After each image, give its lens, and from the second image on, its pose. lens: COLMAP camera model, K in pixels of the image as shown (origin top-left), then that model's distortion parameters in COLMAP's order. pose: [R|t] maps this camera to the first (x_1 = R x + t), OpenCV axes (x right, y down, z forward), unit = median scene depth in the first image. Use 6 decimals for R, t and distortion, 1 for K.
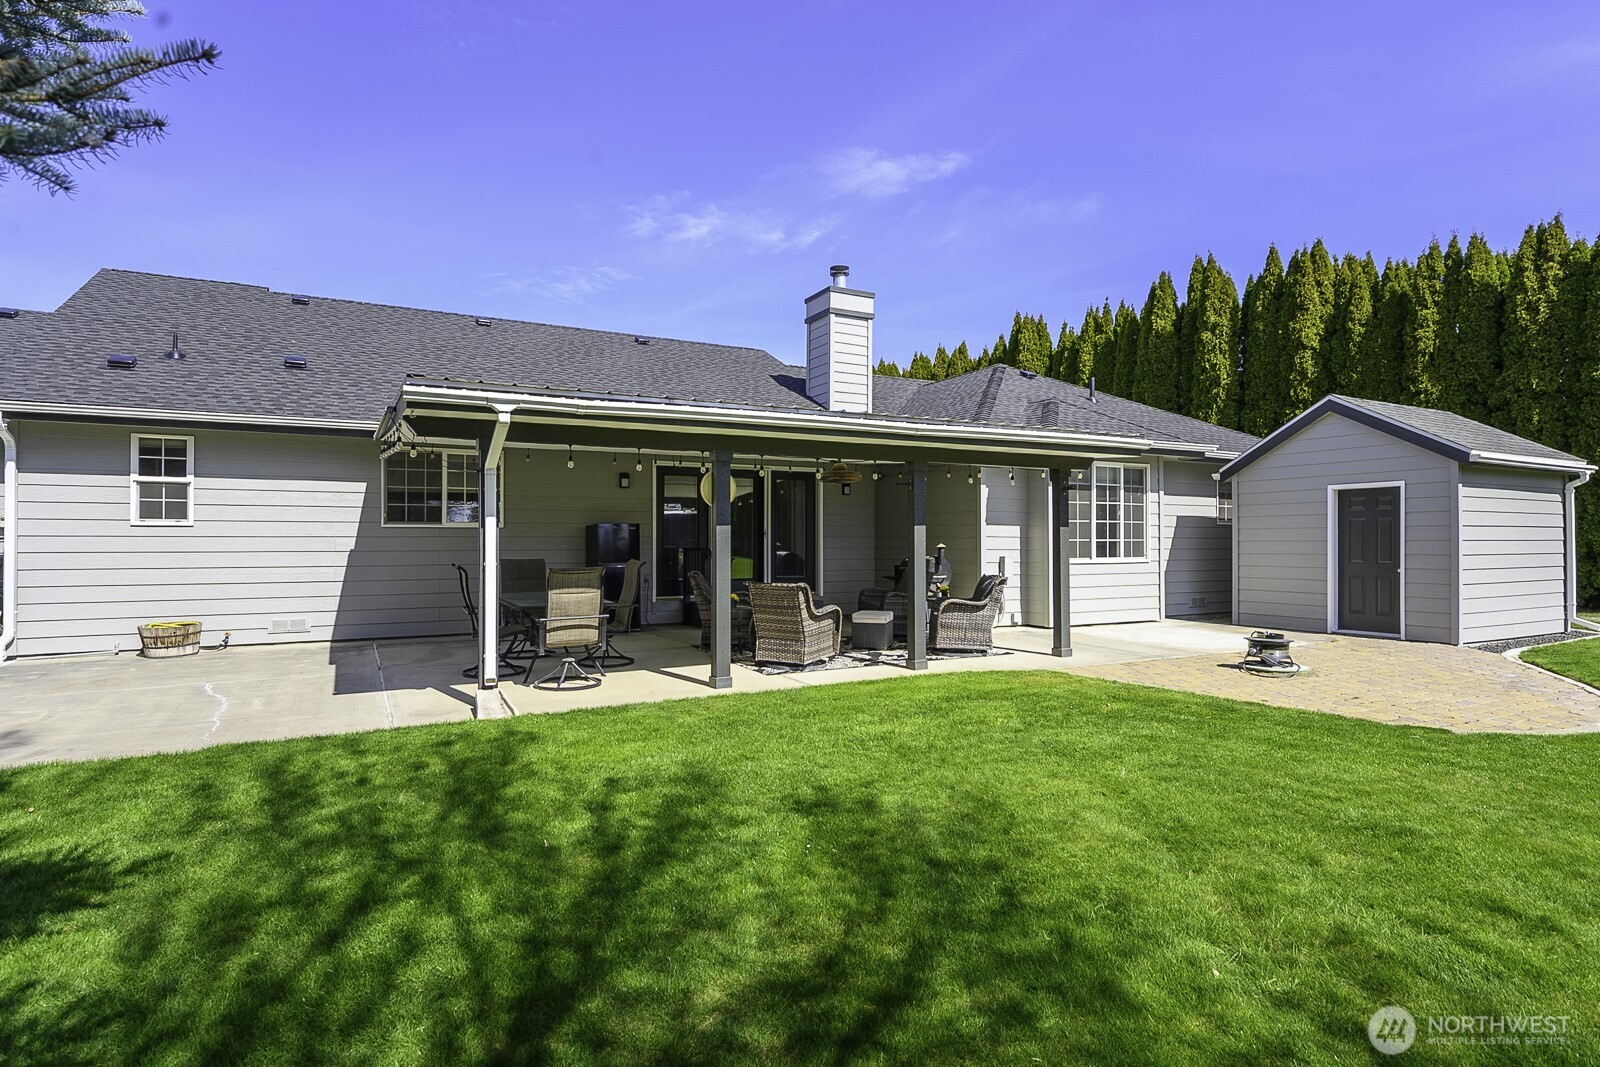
lens RADIAL K [[872.9, 0, 805.2], [0, 872.9, 541.2], [0, 0, 1]] dist [0.018910, 0.000135]
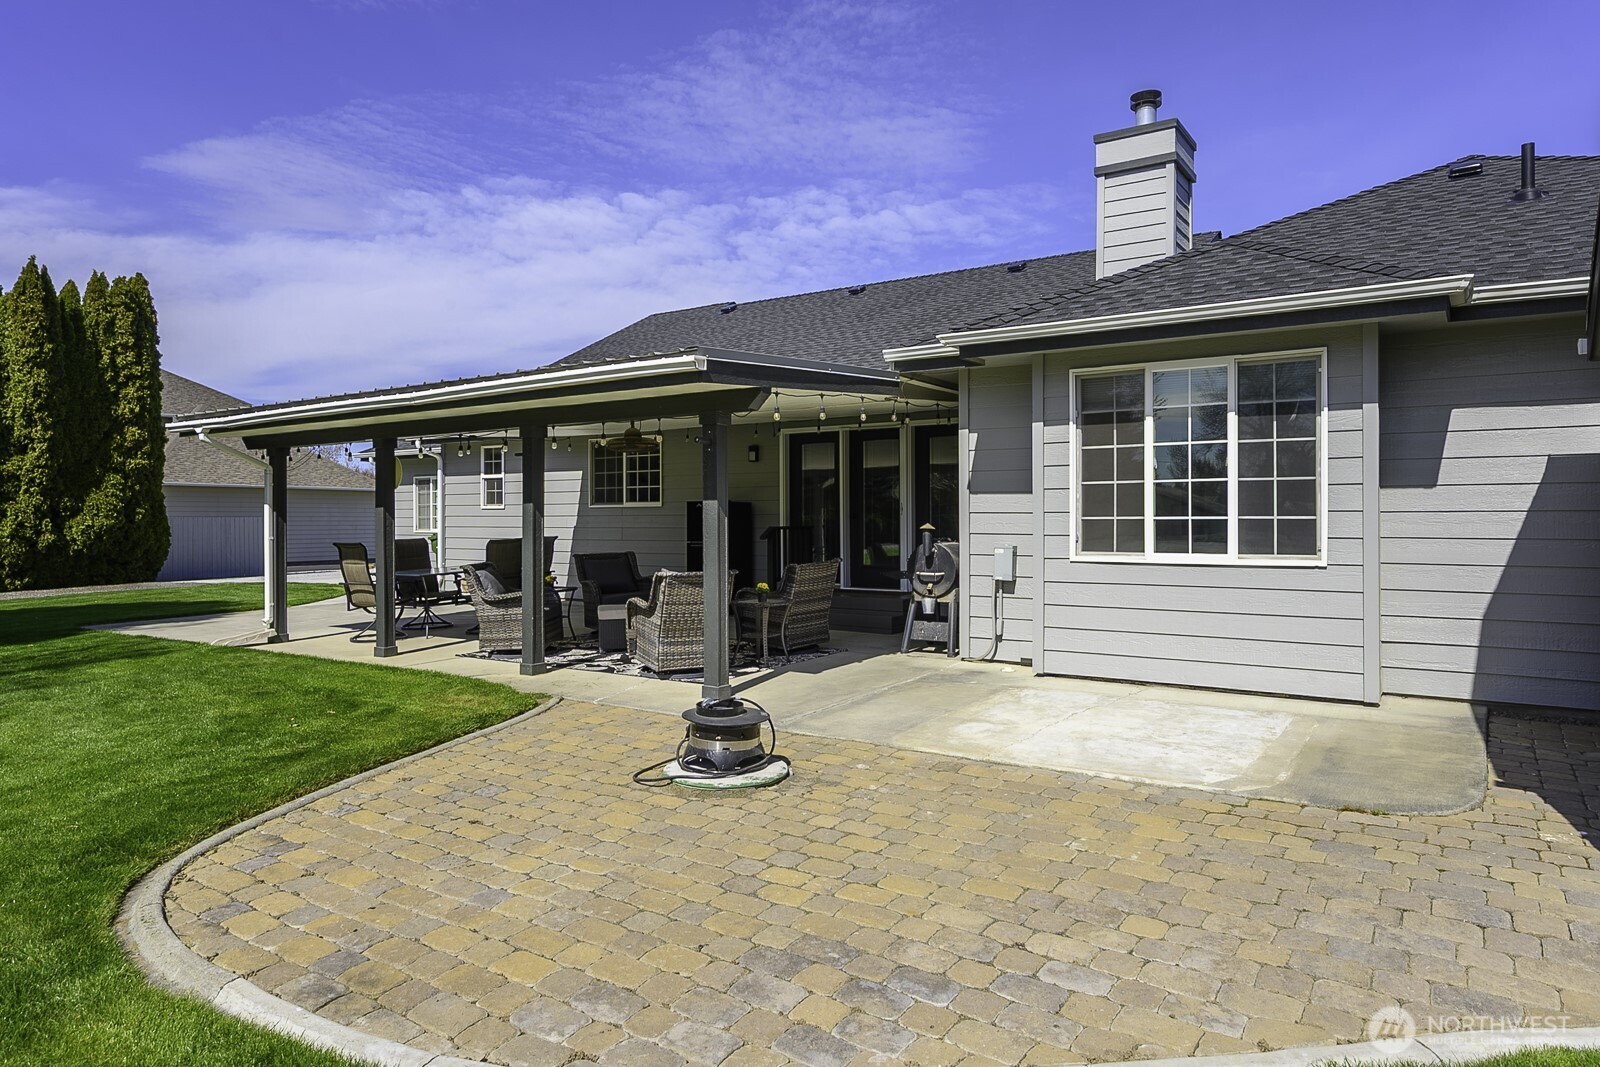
lens RADIAL K [[1028.2, 0, 809.7], [0, 1028.2, 531.1], [0, 0, 1]] dist [0.005208, 0.000497]
pose [[0.462617, 0.011573, -0.886483, 0.777312], [0.005285, 0.999861, 0.015811, -0.004182], [0.886542, -0.011999, 0.462492, 0.543112]]
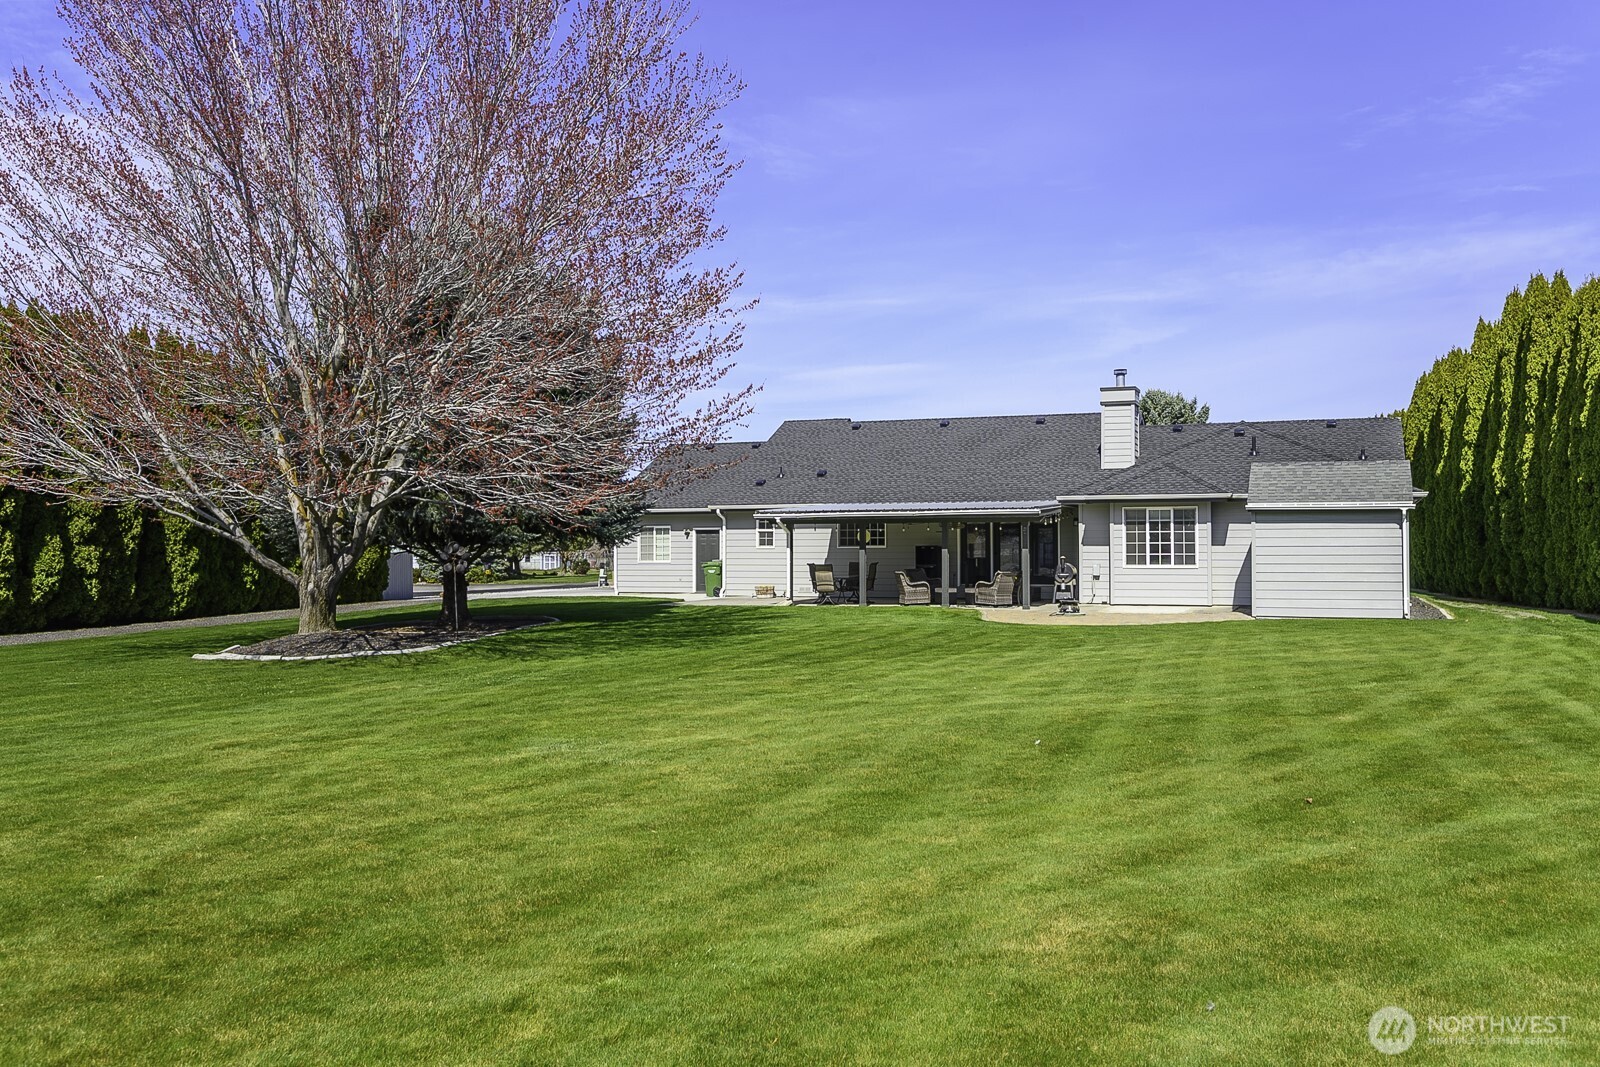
lens RADIAL K [[1523.6, 0, 796.5], [0, 1523.6, 533.1], [0, 0, 1]] dist [0.011350, 0.000000]
pose [[0.646656, -0.008532, -0.762734, 2.133599], [0.003338, 0.999960, -0.008355, -0.019624], [0.762775, 0.002857, 0.646658, -1.412599]]
